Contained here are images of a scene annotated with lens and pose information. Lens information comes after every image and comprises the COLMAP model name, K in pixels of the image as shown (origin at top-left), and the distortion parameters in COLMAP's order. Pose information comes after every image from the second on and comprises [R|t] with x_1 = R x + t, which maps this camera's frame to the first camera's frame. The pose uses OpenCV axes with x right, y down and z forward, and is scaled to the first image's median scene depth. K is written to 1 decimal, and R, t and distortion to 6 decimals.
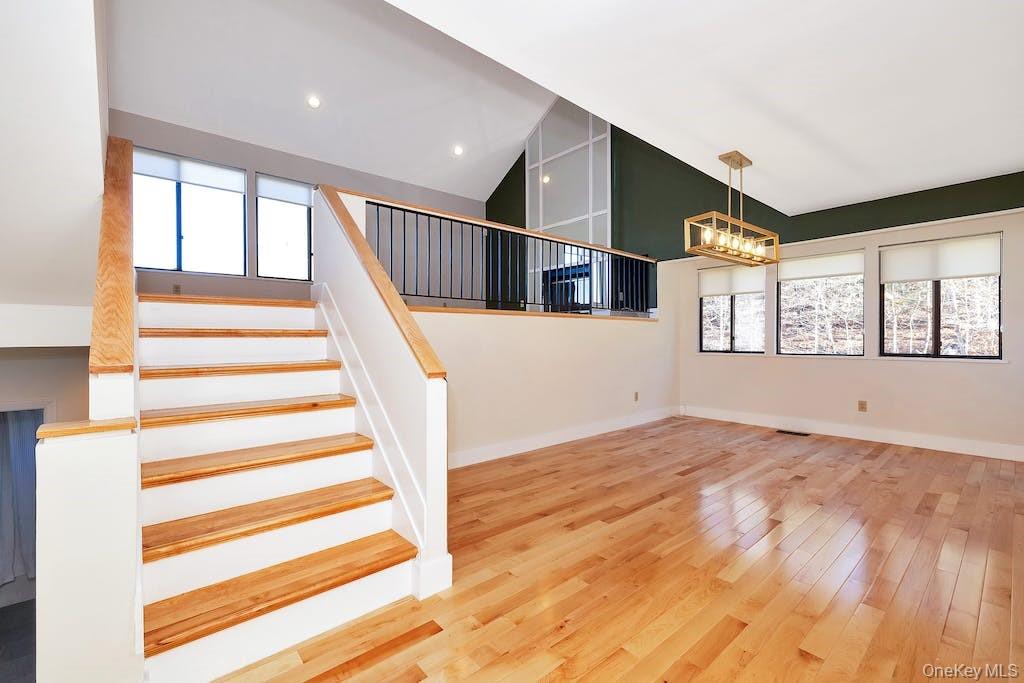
lens RADIAL K [[446.4, 0, 496.0], [0, 446.4, 338.6], [0, 0, 1]] dist [0.001895, -0.000033]
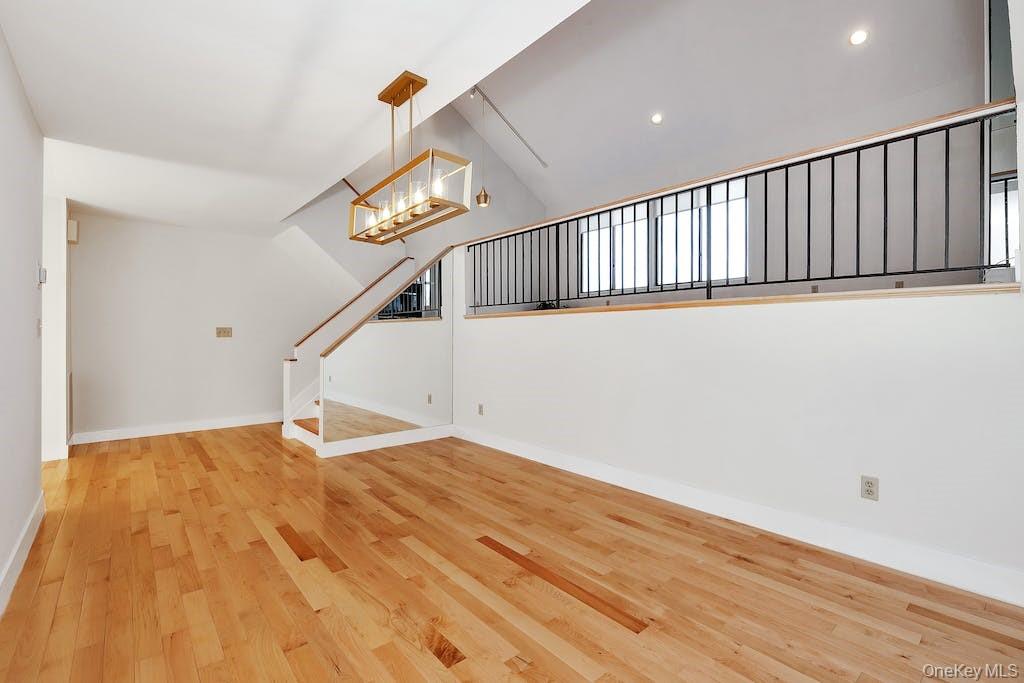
lens RADIAL K [[446.4, 0, 496.0], [0, 446.4, 338.6], [0, 0, 1]] dist [0.001895, -0.000033]
pose [[-0.010381, 0.007847, -0.999915, 1.092197], [-0.001409, 0.999968, 0.007862, -0.011537], [0.999945, 0.001490, -0.010370, 1.017122]]
